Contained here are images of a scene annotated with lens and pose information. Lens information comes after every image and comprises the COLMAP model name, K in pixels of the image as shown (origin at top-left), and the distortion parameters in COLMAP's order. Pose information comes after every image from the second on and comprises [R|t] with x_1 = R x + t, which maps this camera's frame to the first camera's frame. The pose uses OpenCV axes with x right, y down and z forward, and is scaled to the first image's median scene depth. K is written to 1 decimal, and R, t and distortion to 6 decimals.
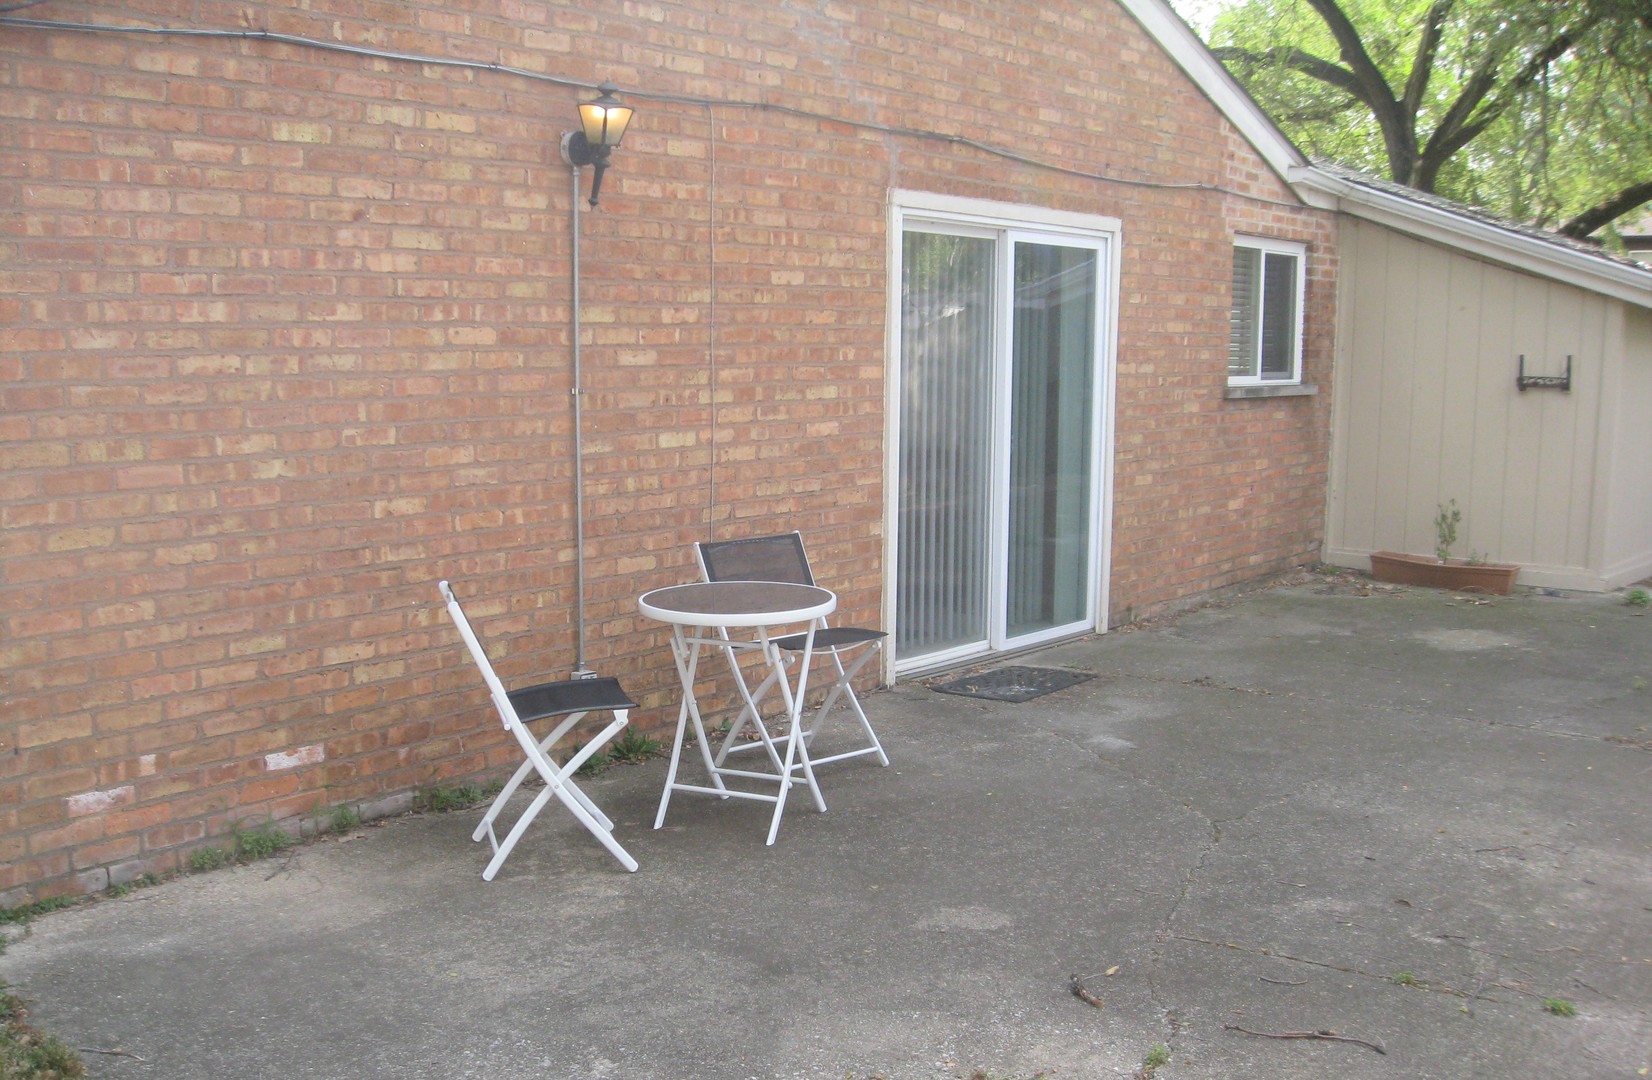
lens RADIAL K [[1725.5, 0, 825.5], [0, 1725.5, 642.0], [0, 0, 1]] dist [-0.138362, 0.022242]
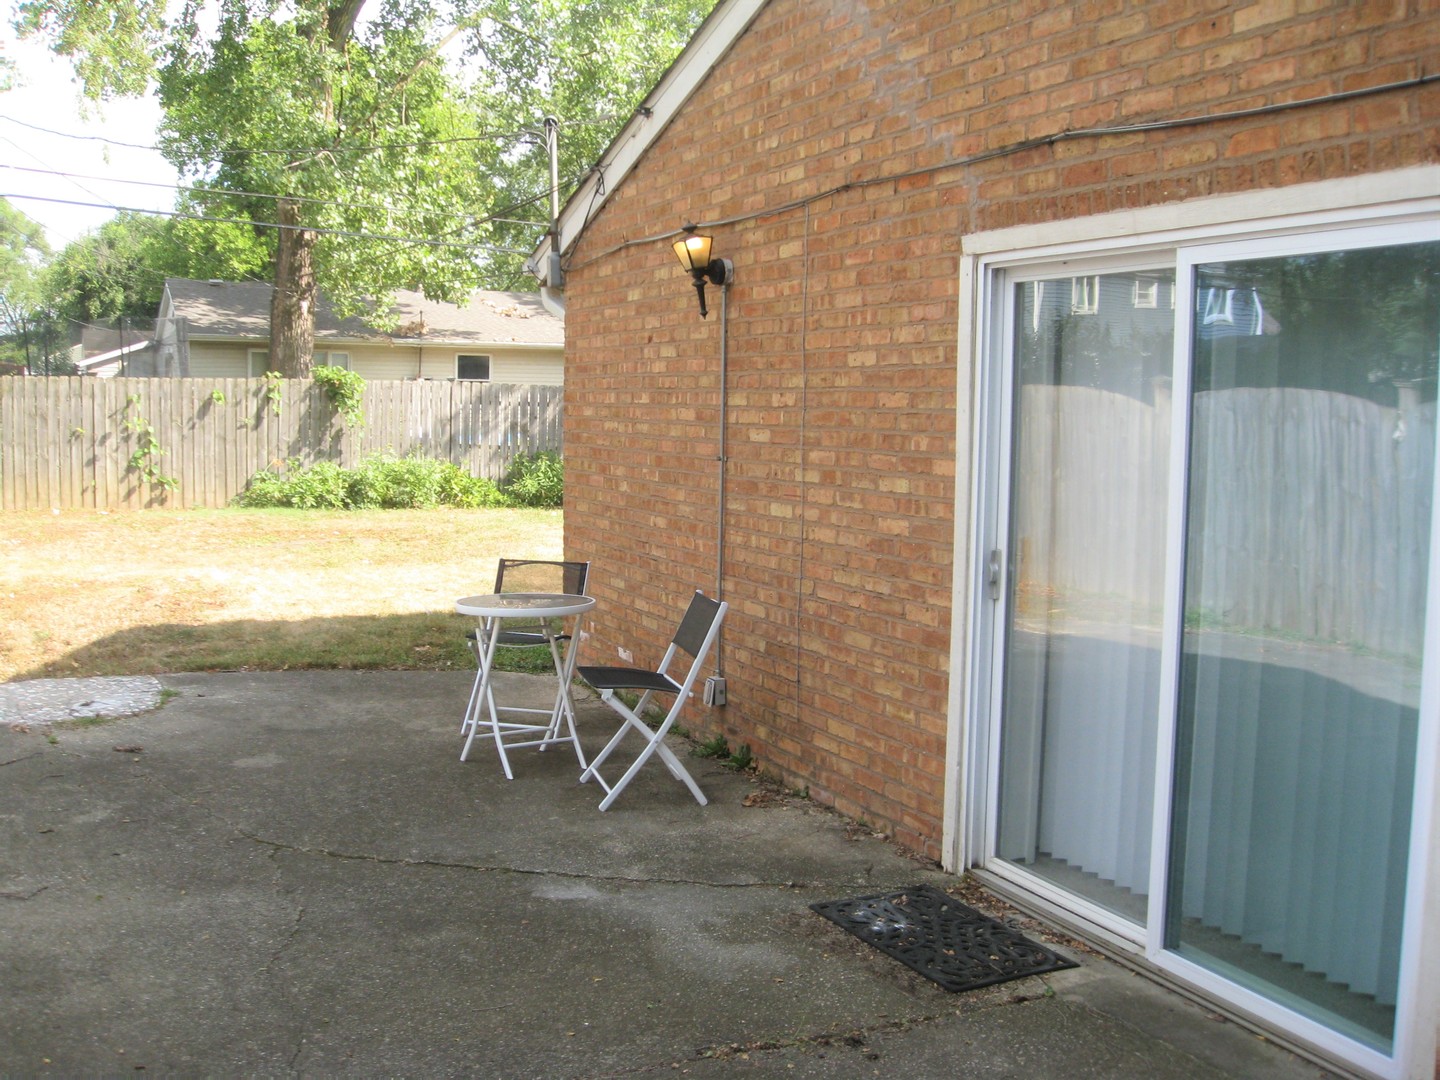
lens RADIAL K [[1576.2, 0, 720.0], [0, 1576.2, 540.0], [0, 0, 1]] dist [-0.123744, 0.011276]
pose [[-0.479608, 0.063258, -0.875200, 0.793462], [-0.172002, 0.971272, 0.164458, -0.249510], [0.860460, 0.229411, -0.454949, 1.377067]]
